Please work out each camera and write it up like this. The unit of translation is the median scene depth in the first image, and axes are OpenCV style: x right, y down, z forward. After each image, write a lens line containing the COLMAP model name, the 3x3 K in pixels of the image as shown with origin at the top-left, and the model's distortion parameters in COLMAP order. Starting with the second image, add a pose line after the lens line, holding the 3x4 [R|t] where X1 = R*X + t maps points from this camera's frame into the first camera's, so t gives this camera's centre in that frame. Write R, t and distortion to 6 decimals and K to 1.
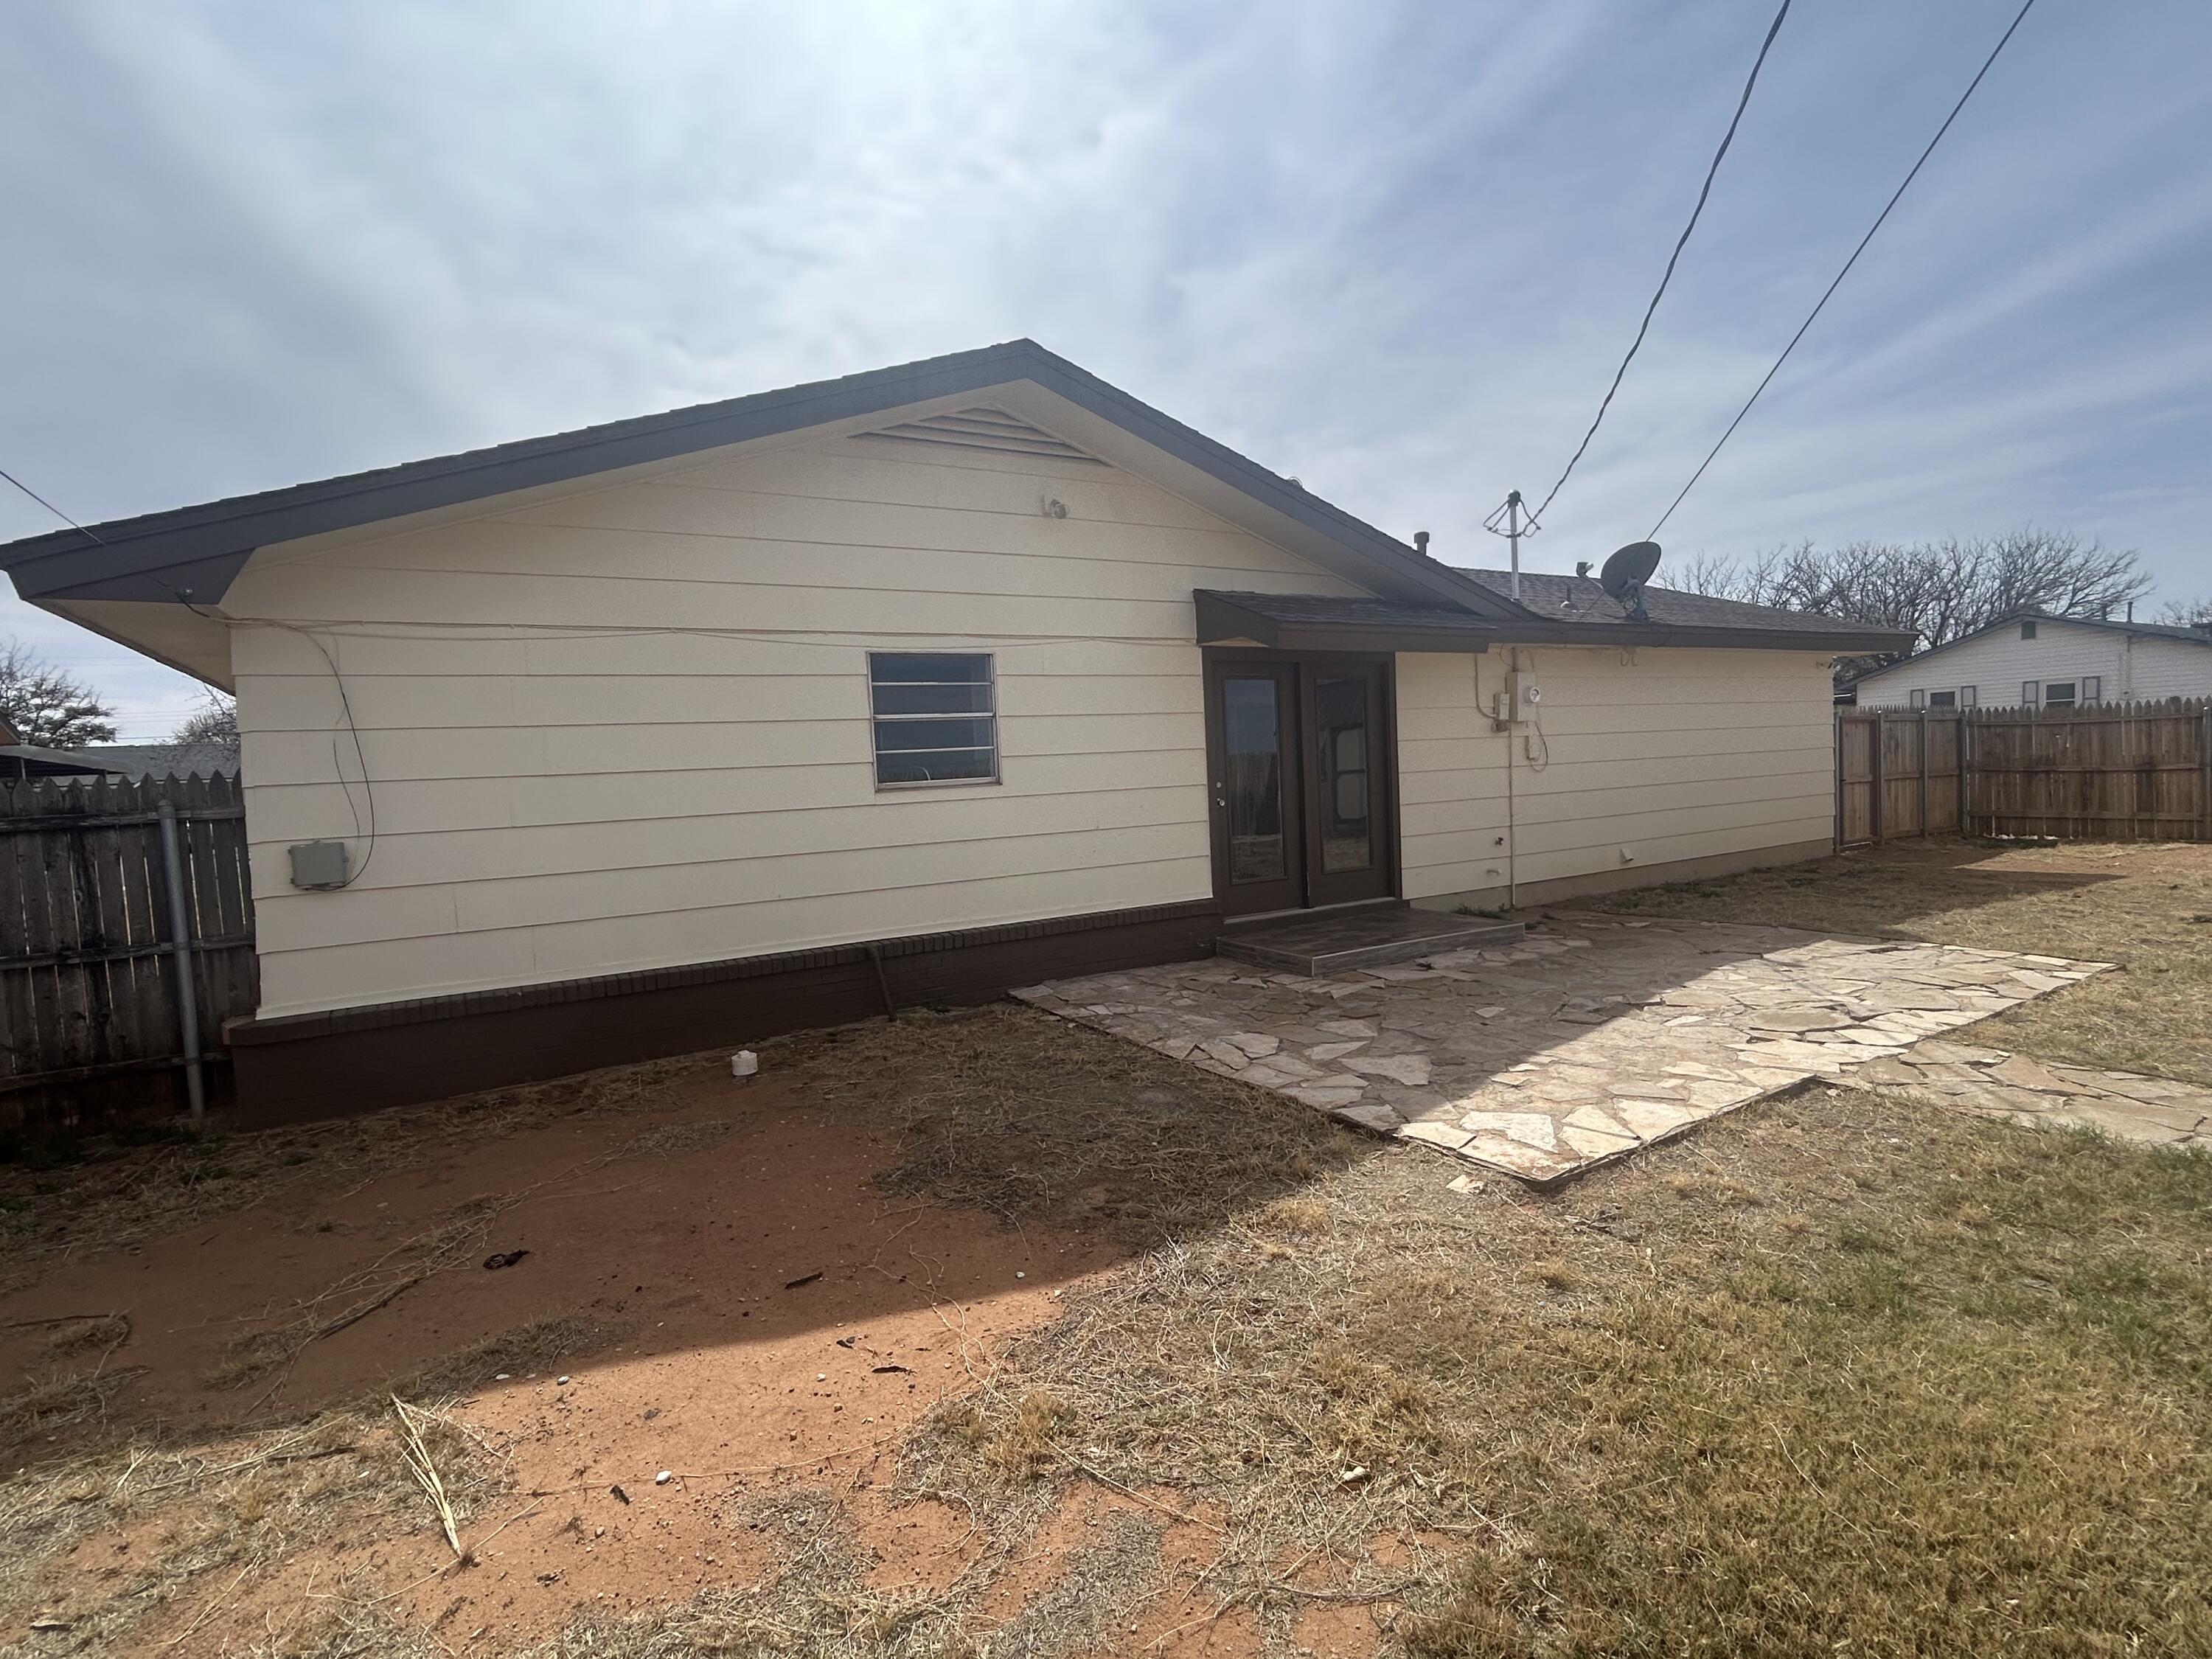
lens RADIAL K [[1091.2, 0, 1106.0], [0, 1091.2, 829.5], [0, 0, 1]] dist [-0.002906, -0.000311]
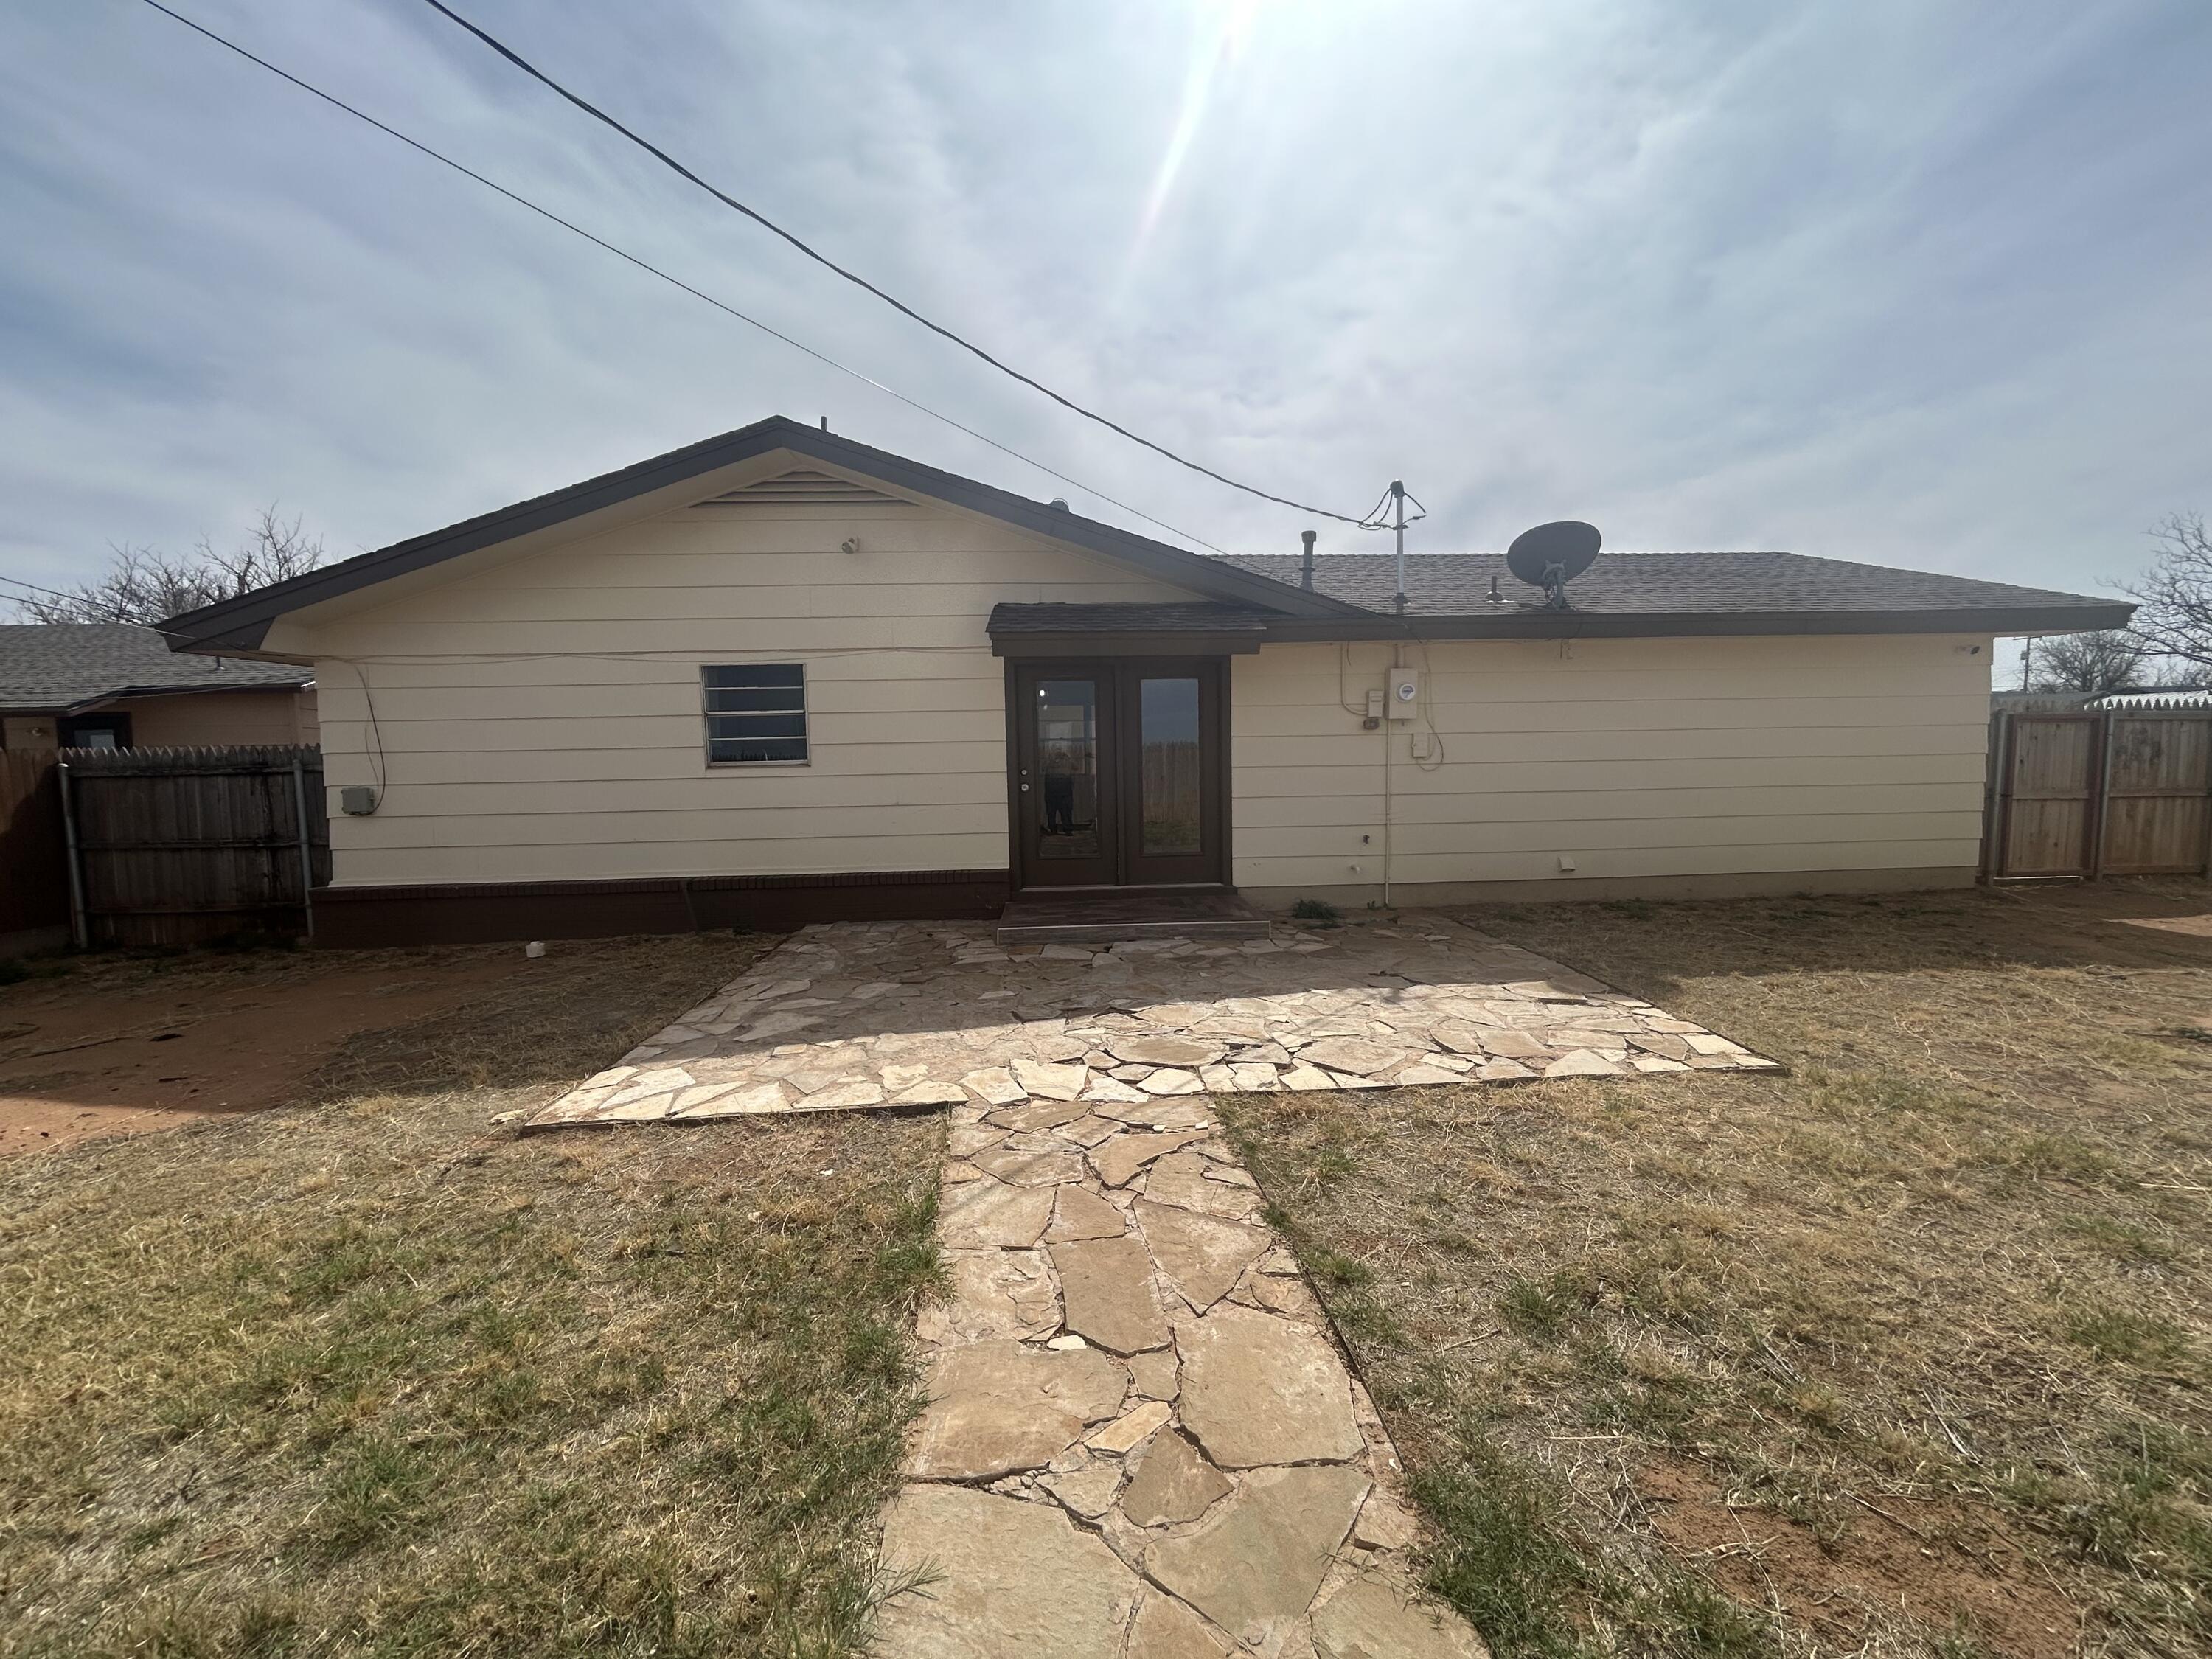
lens RADIAL K [[898.1, 0, 1108.5], [0, 898.1, 827.7], [0, 0, 1]] dist [-0.010329, 0.006870]
pose [[0.887425, 0.070519, -0.455525, 0.761963], [-0.049861, 0.997115, 0.057226, -0.050584], [0.458247, -0.028070, 0.888382, 0.234790]]
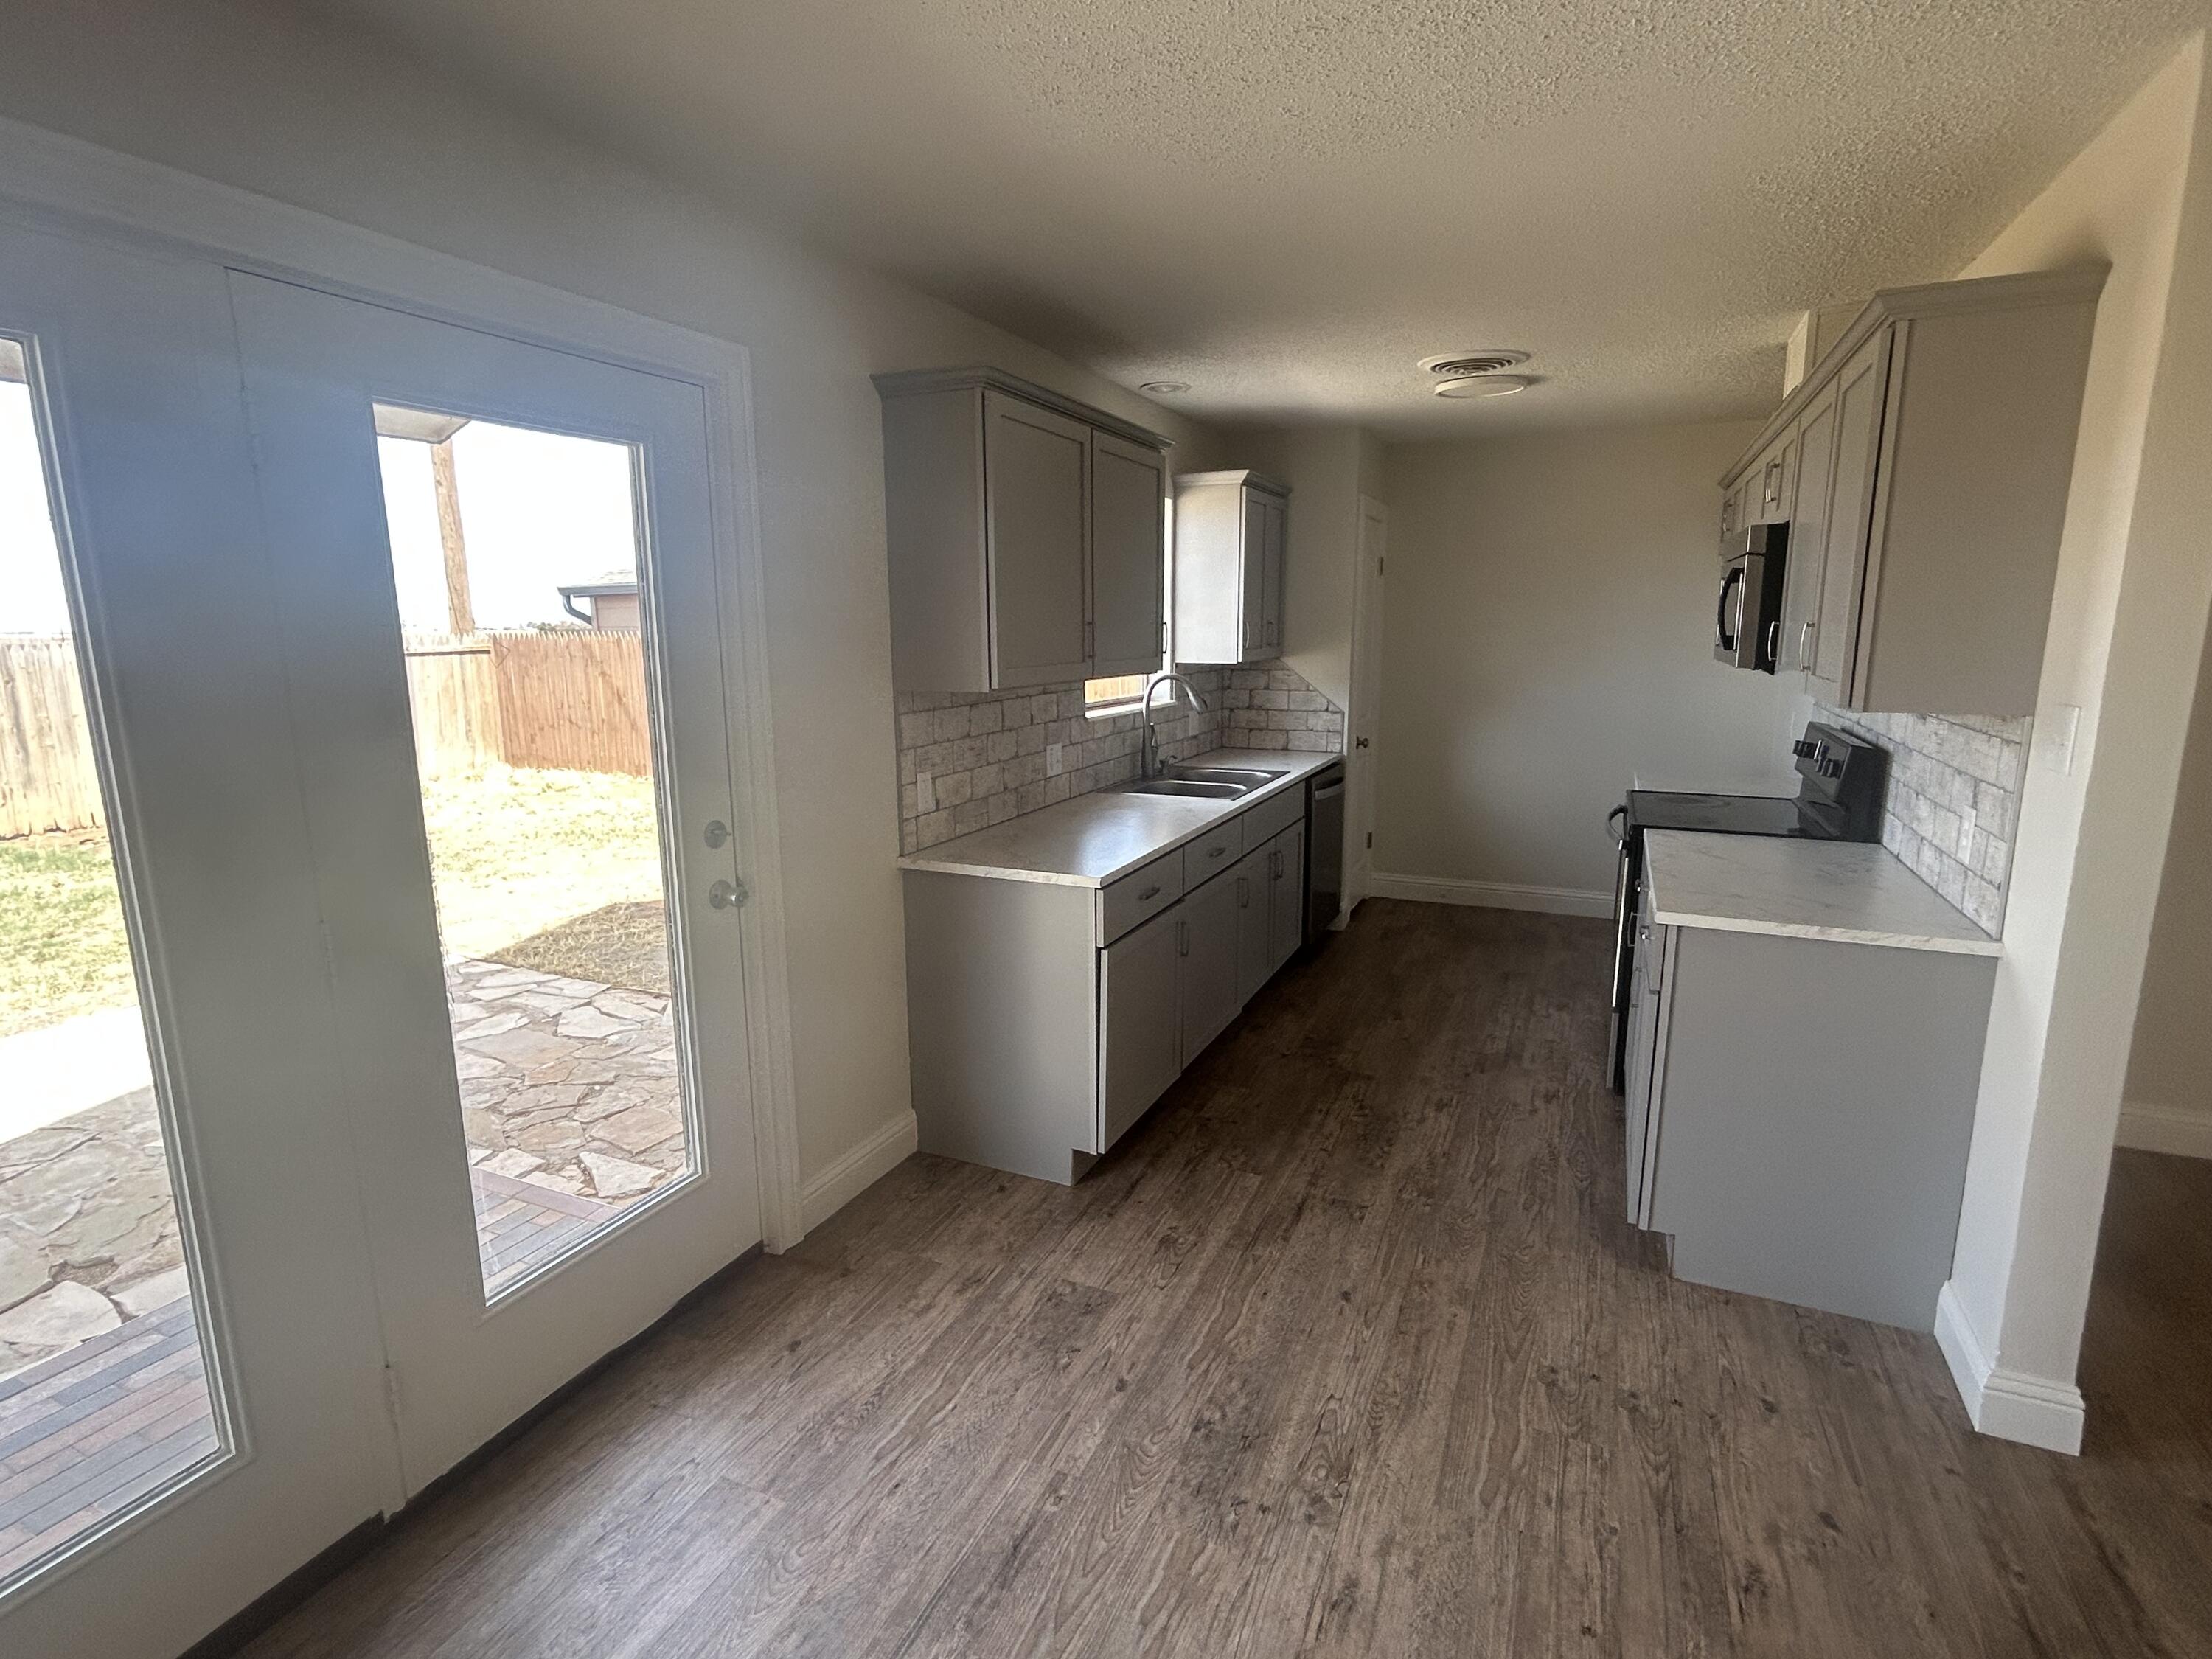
lens RADIAL K [[1091.2, 0, 1106.0], [0, 1091.2, 829.5], [0, 0, 1]] dist [-0.002906, -0.000311]
pose [[-0.819742, 0.158556, -0.550349, 0.211447], [0.011374, 0.965233, 0.261142, -0.143772], [0.572621, 0.207809, -0.793045, 1.584098]]
